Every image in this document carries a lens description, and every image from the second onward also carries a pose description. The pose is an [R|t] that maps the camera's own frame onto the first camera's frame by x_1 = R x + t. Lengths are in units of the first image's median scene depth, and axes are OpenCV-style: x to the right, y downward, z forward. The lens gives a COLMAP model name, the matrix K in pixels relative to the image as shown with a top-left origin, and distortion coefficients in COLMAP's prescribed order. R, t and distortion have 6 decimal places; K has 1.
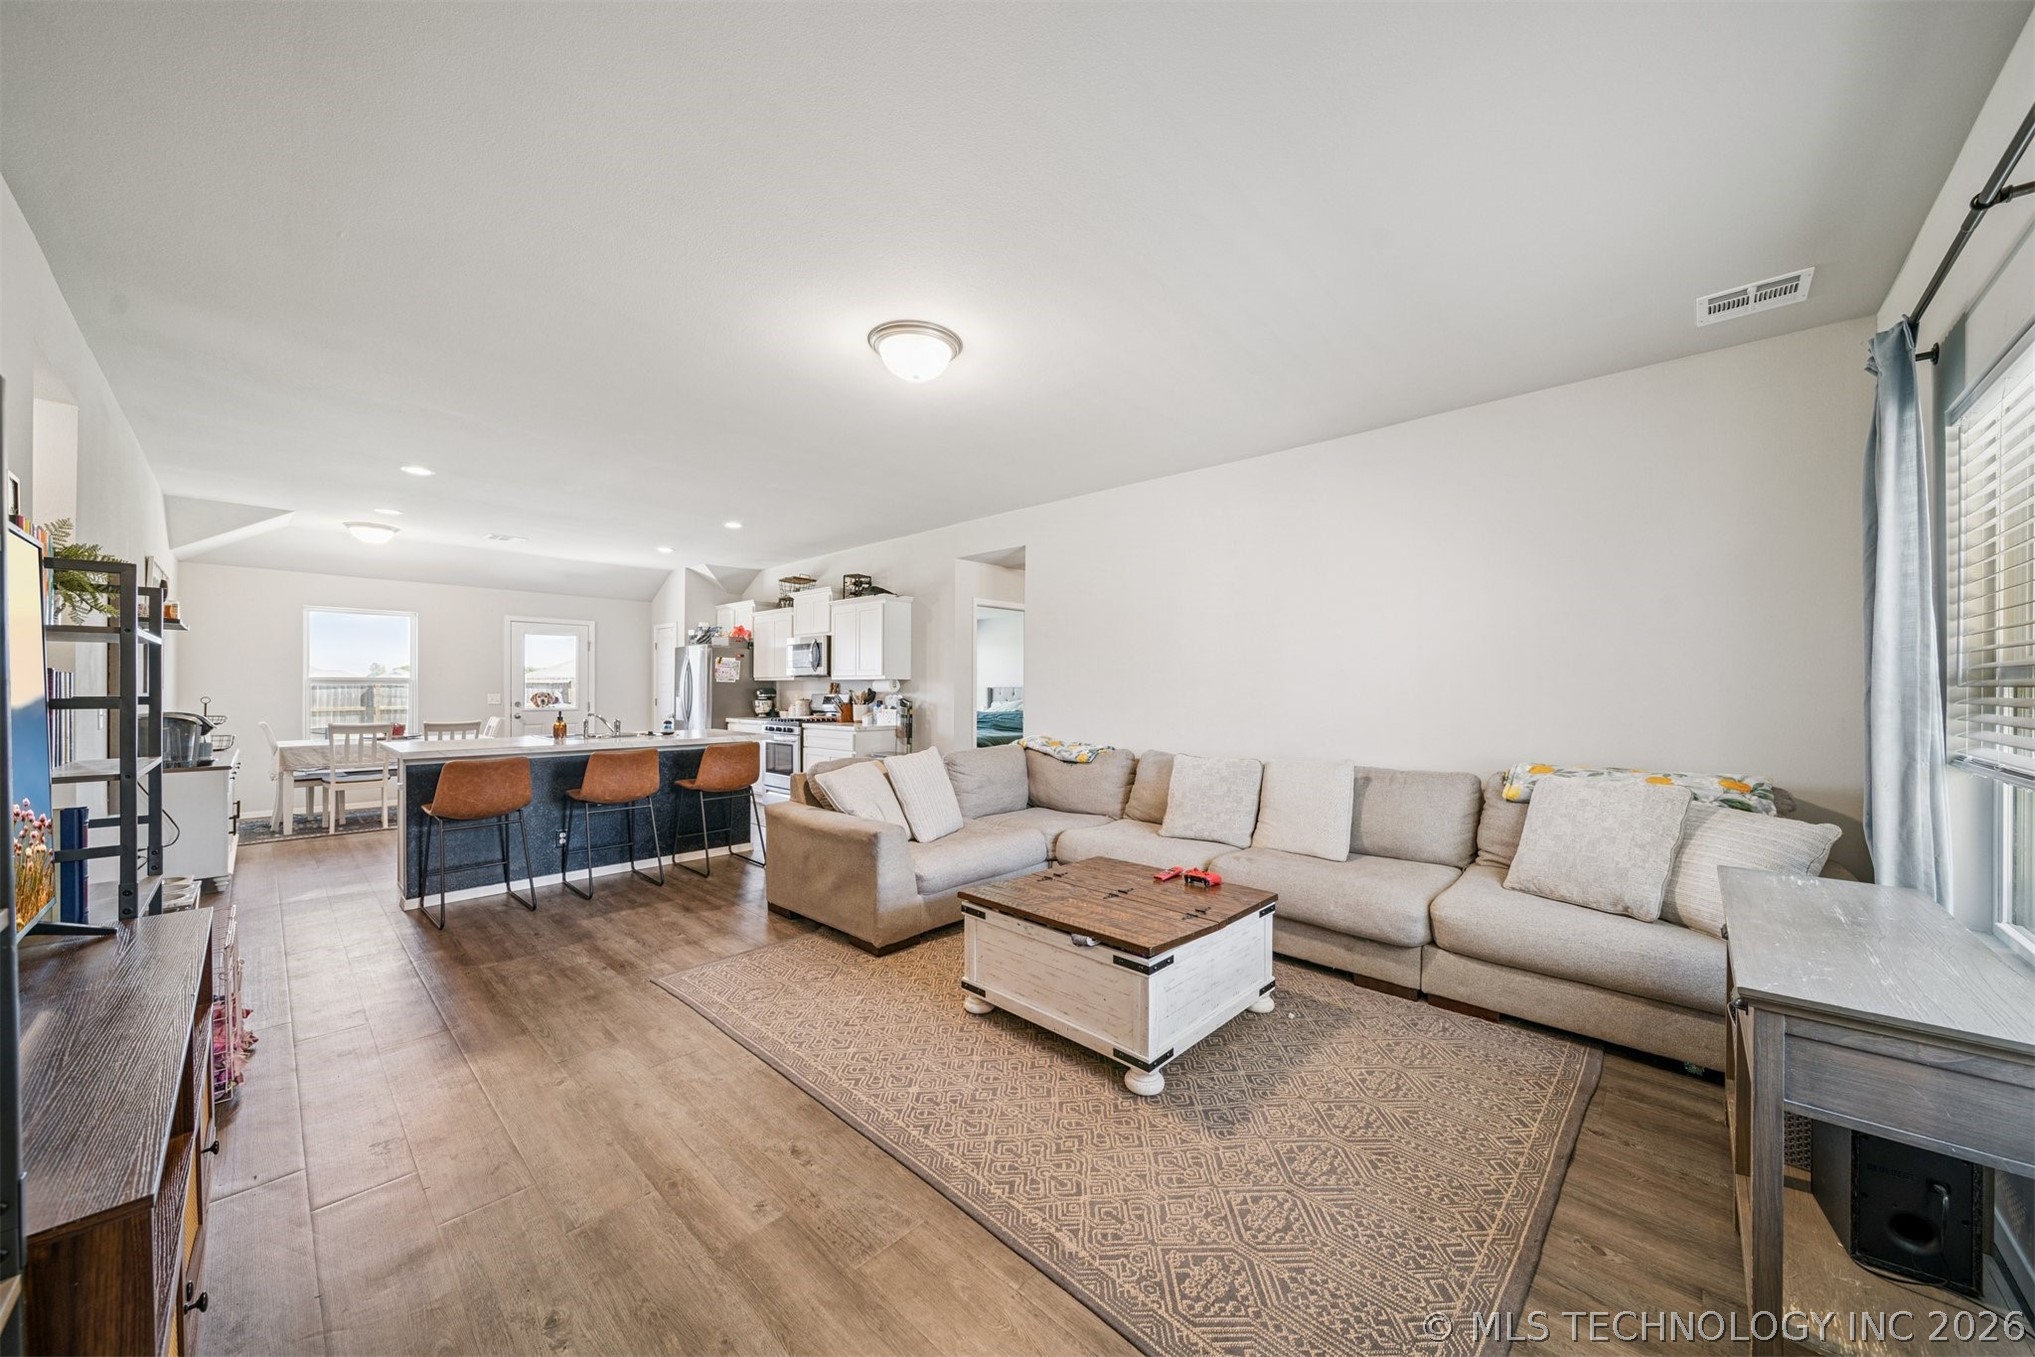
lens RADIAL K [[714.3, 0, 1027.7], [0, 714.3, 685.8], [0, 0, 1]] dist [-0.000598, -0.000052]
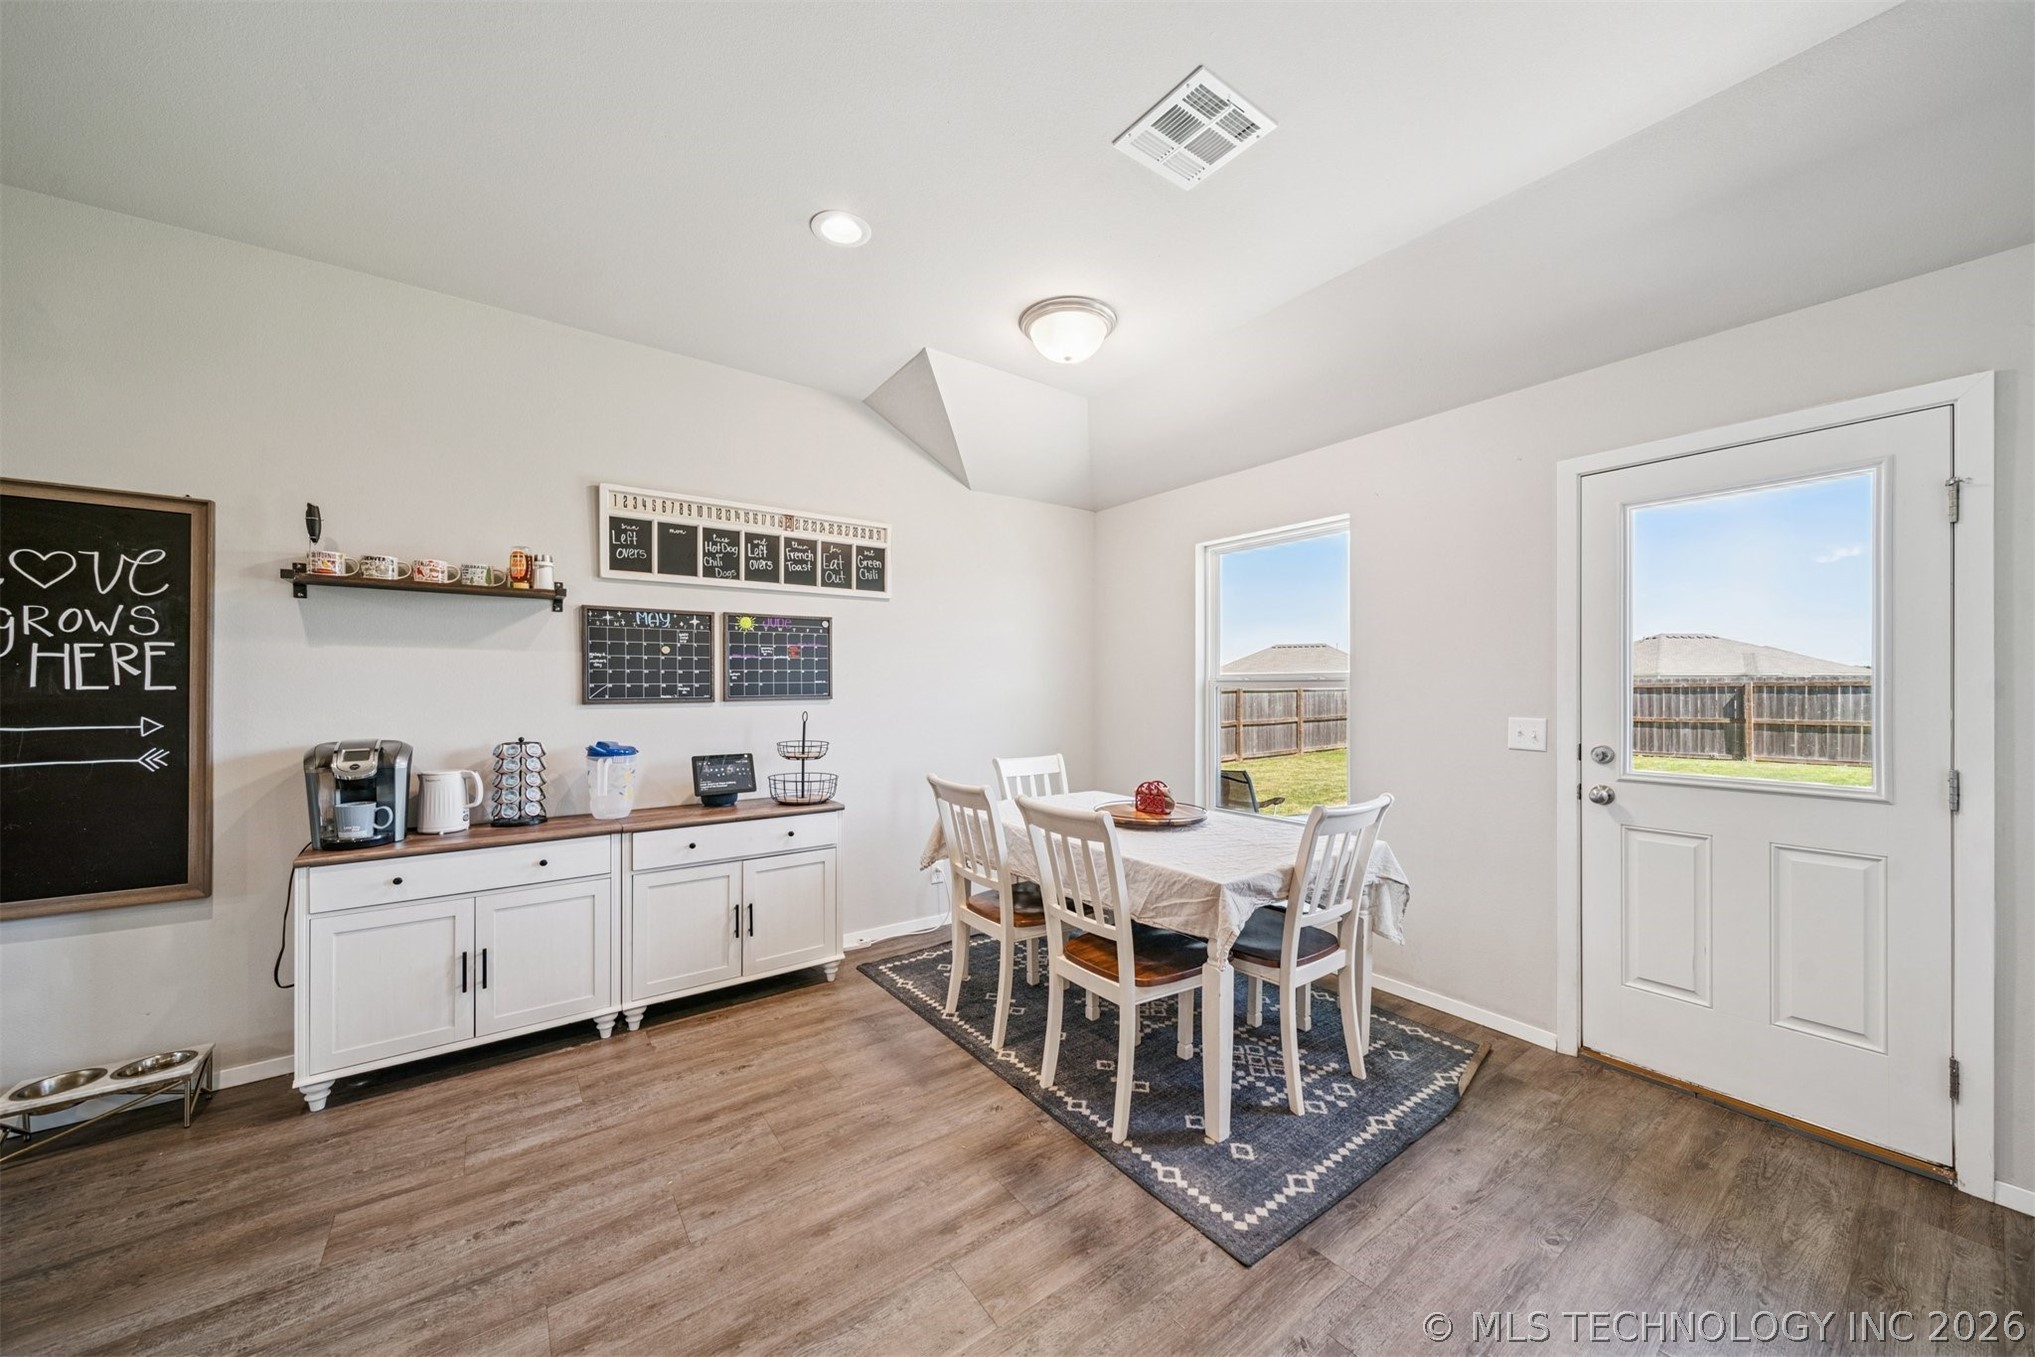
lens RADIAL K [[730.9, 0, 1017.6], [0, 730.9, 685.0], [0, 0, 1]] dist [0.002011, -0.000072]
pose [[-0.190194, -0.006301, -0.981726, -0.382169], [-0.003406, 0.999978, -0.005758, -0.000379], [0.981741, 0.002249, -0.190211, 0.836645]]
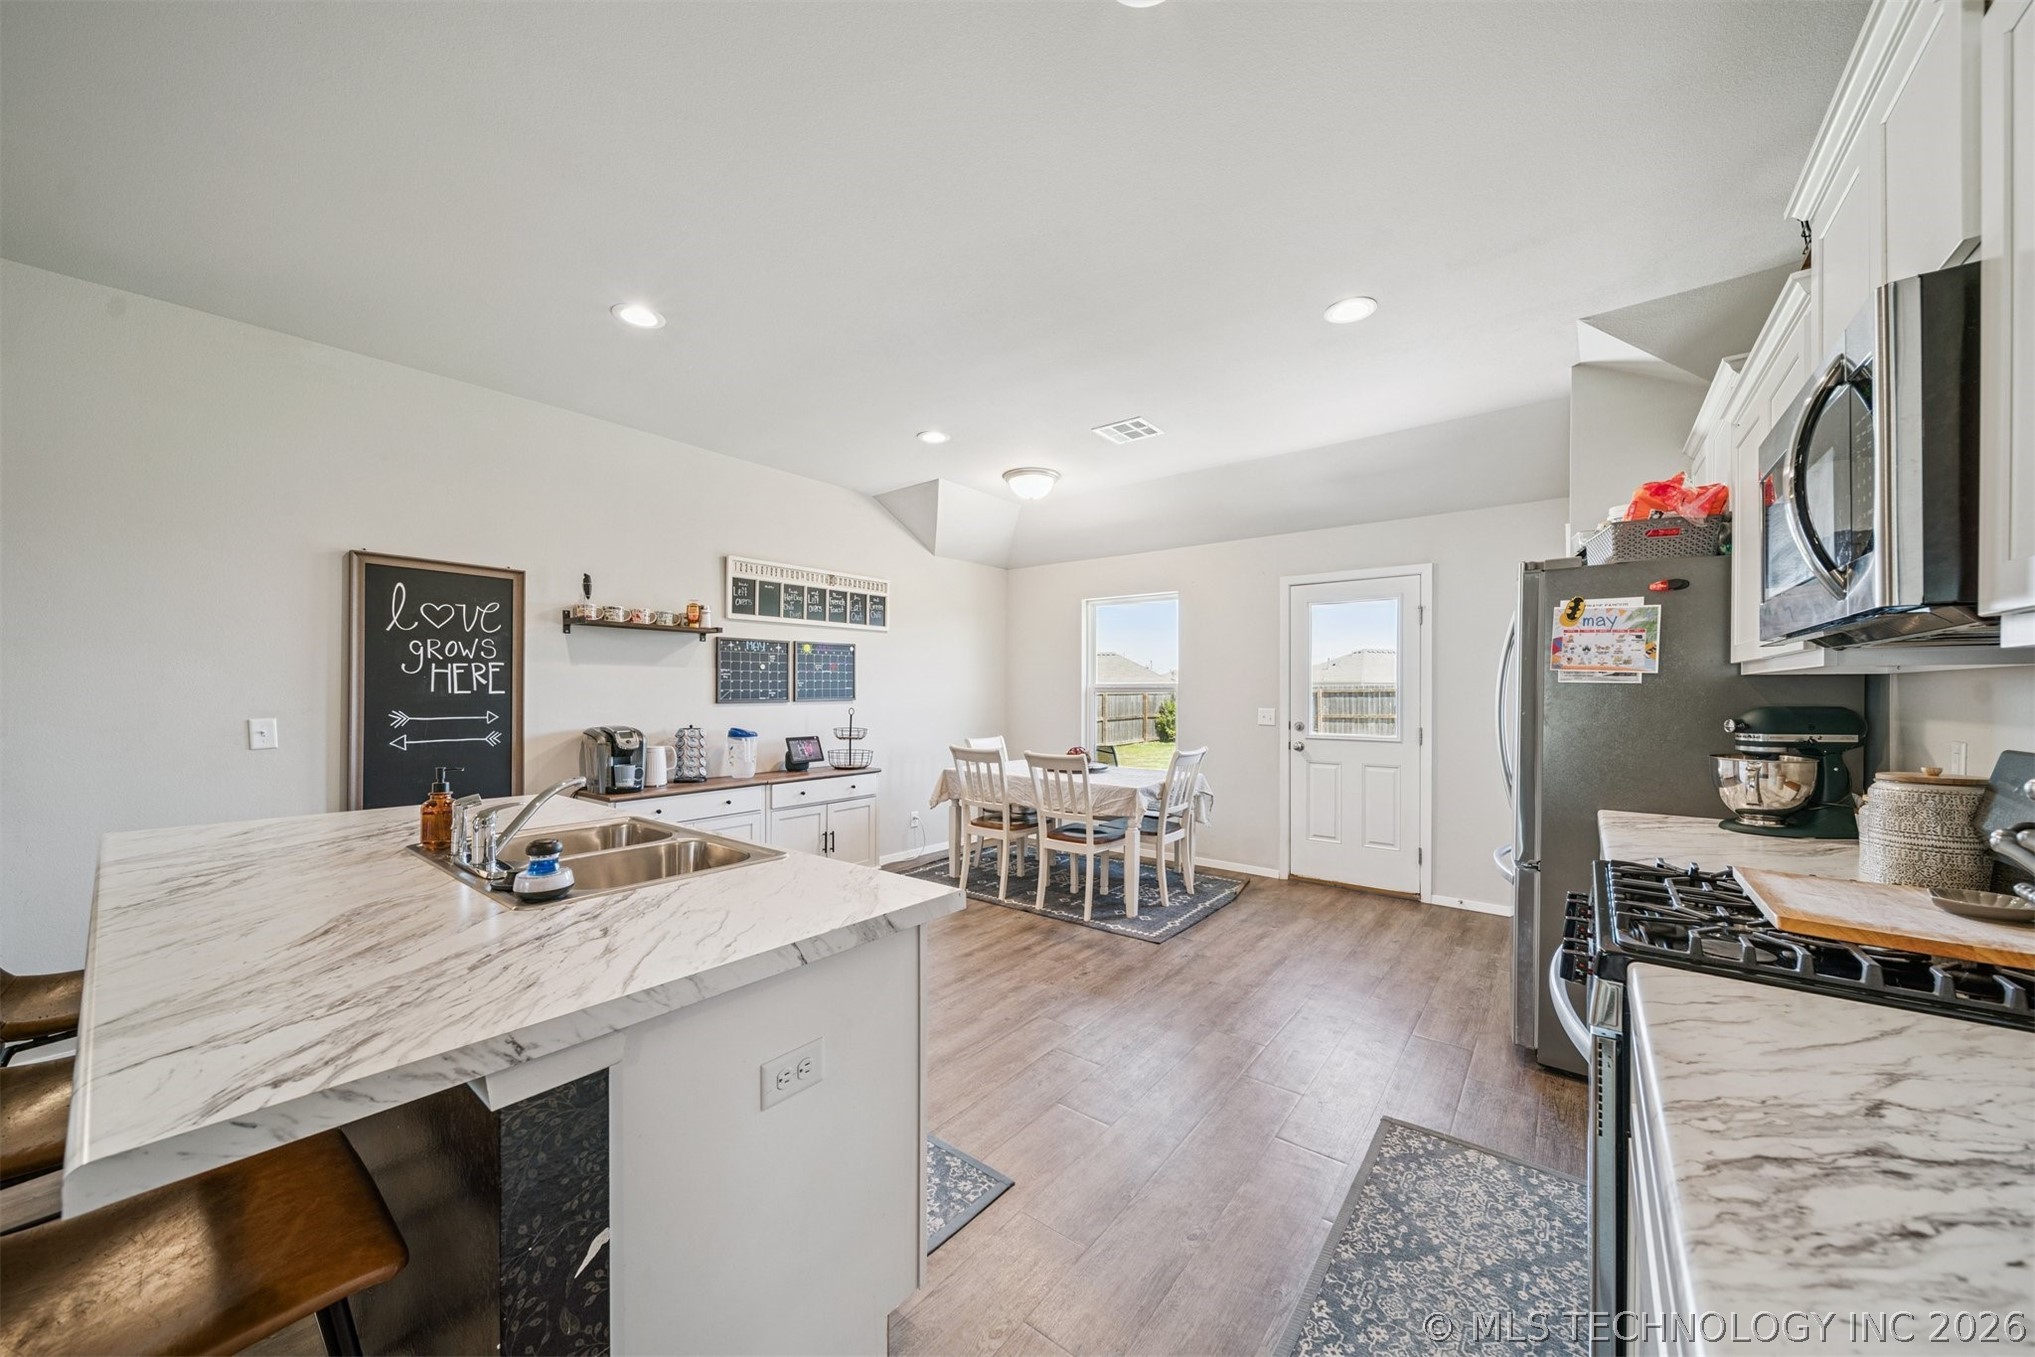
lens RADIAL K [[714.3, 0, 1027.7], [0, 714.3, 685.8], [0, 0, 1]] dist [-0.000598, -0.000052]
pose [[0.087271, -0.010363, -0.996131, -0.154784], [-0.004486, 0.999932, -0.010795, -0.000359], [0.996174, 0.005411, 0.087219, 0.740538]]
